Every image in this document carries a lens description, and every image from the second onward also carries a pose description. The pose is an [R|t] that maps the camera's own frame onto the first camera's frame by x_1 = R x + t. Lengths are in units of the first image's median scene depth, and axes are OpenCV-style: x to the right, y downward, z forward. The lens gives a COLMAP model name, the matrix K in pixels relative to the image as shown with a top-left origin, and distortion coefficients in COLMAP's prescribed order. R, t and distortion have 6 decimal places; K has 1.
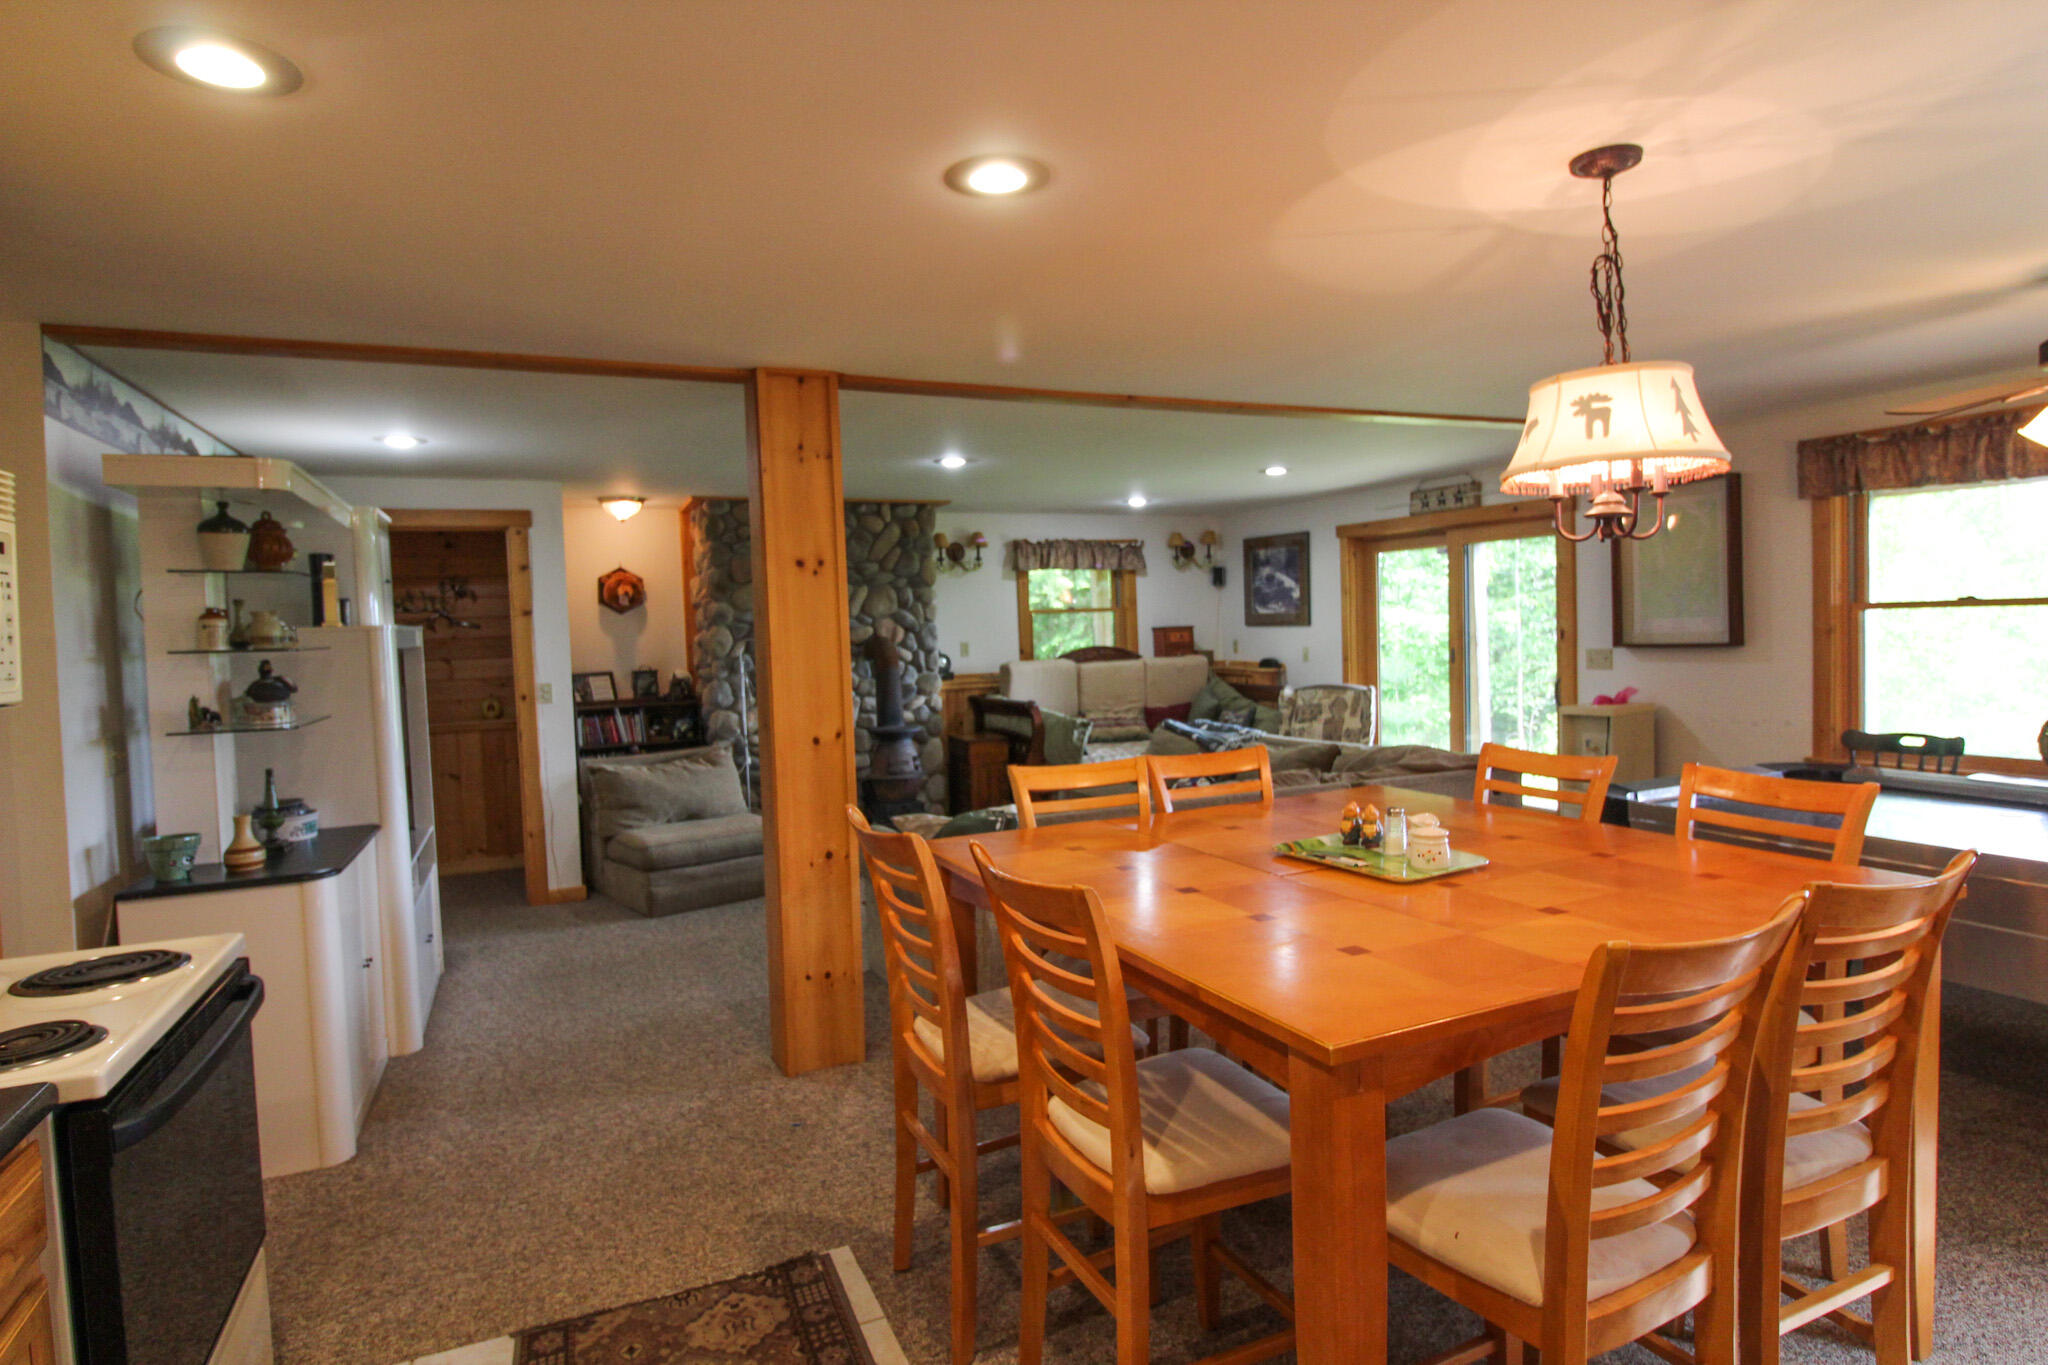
lens RADIAL K [[1094.5, 0, 1018.2], [0, 1094.5, 684.3], [0, 0, 1]] dist [-0.015394, -0.002035]
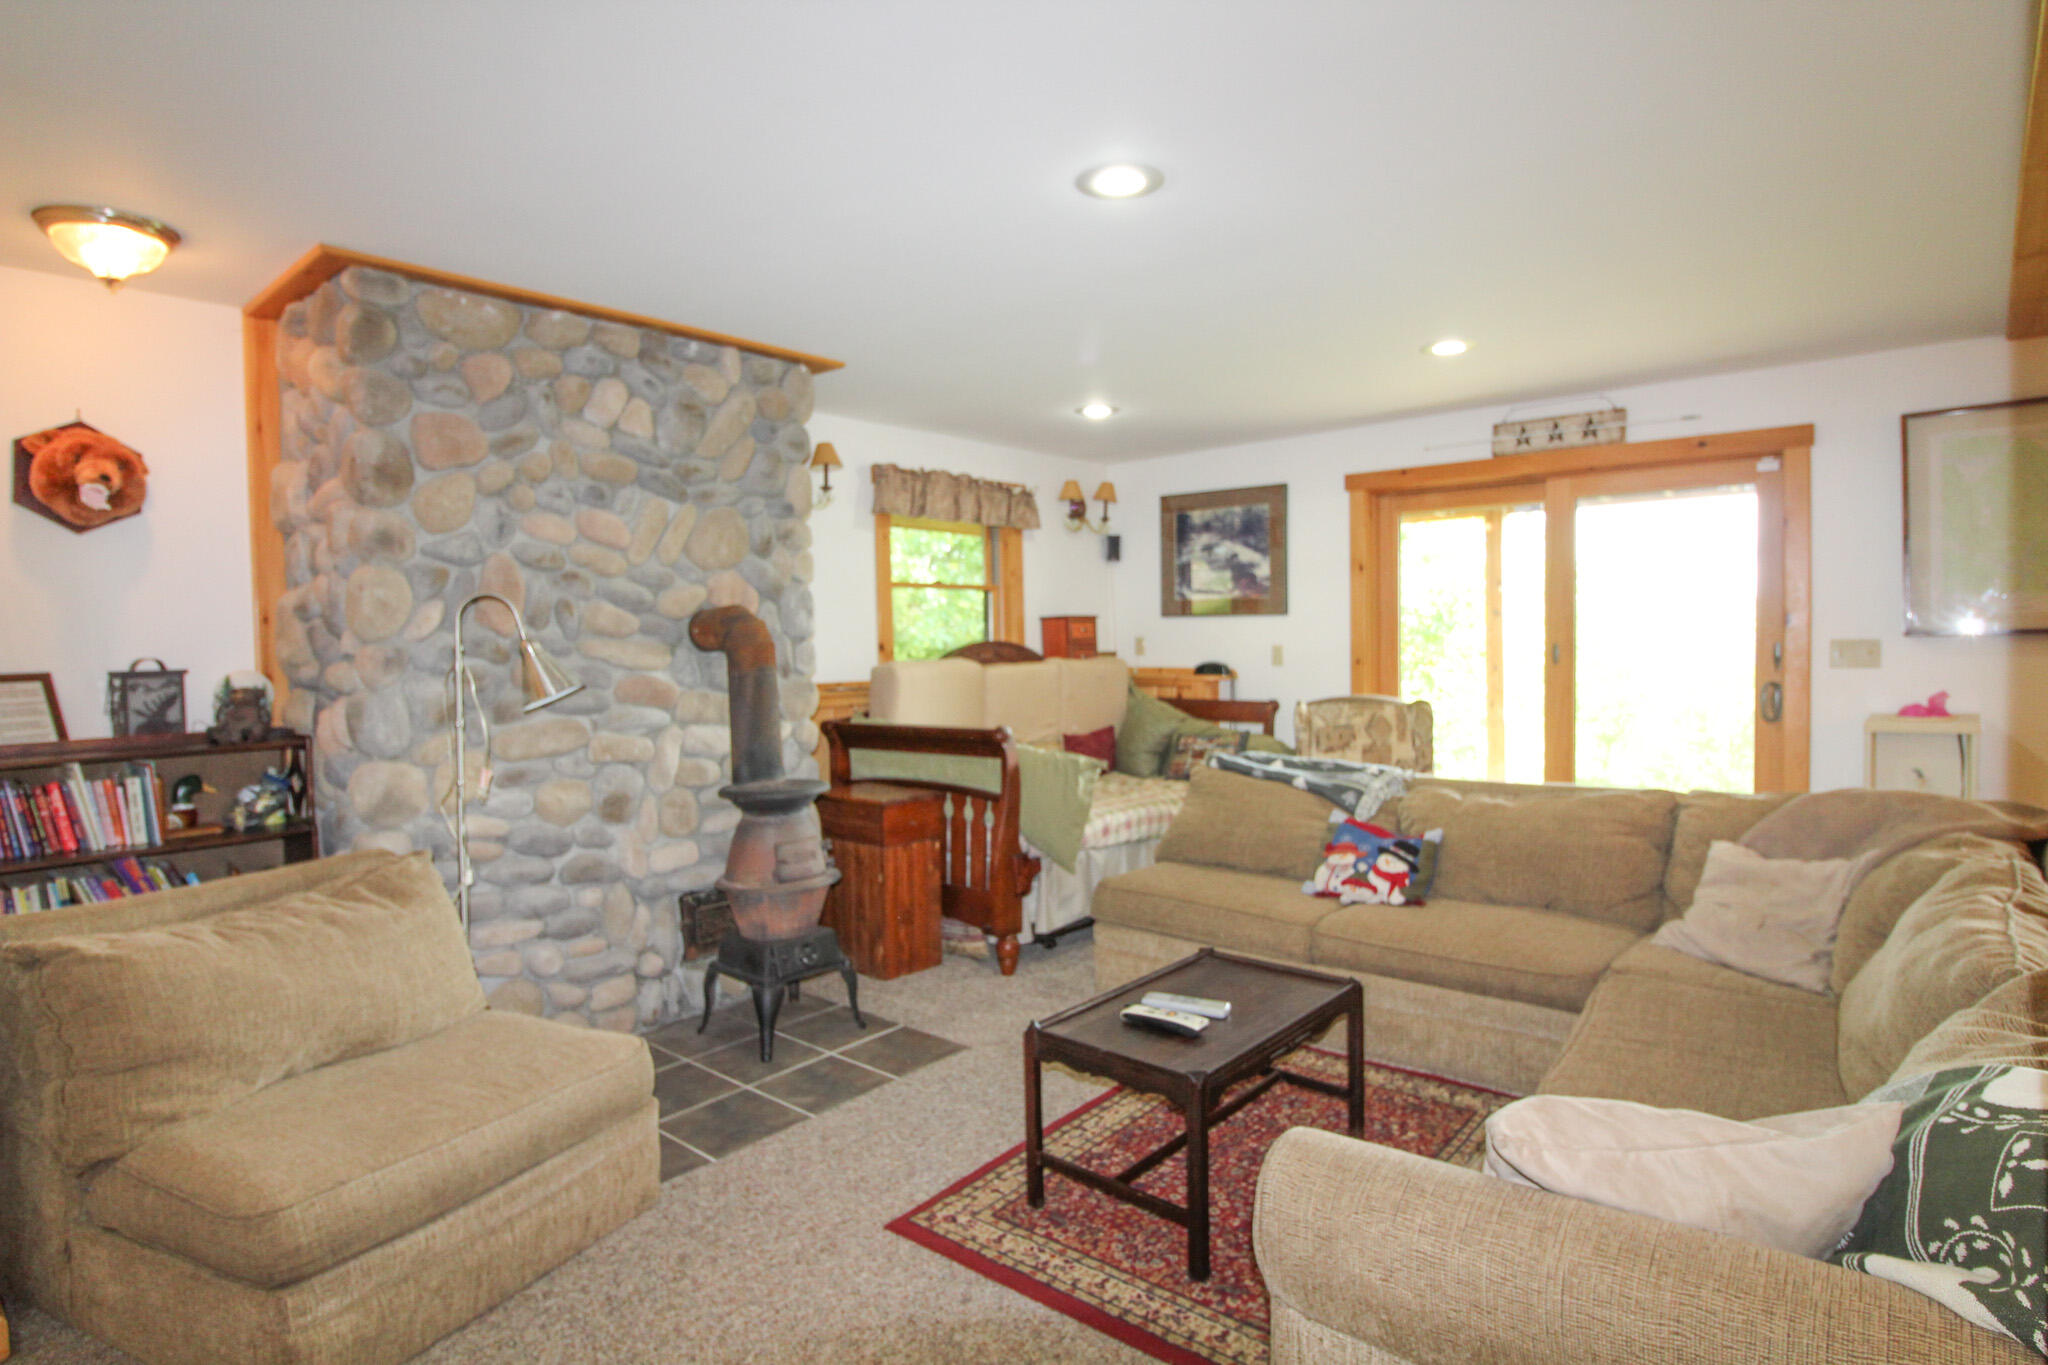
lens RADIAL K [[1094.5, 0, 1028.2], [0, 1094.5, 678.9], [0, 0, 1]] dist [-0.015394, -0.002035]
pose [[0.904980, 0.001434, 0.425452, -0.203990], [0.010513, 0.999614, -0.025732, 0.004748], [-0.425325, 0.027760, 0.904615, 0.460402]]
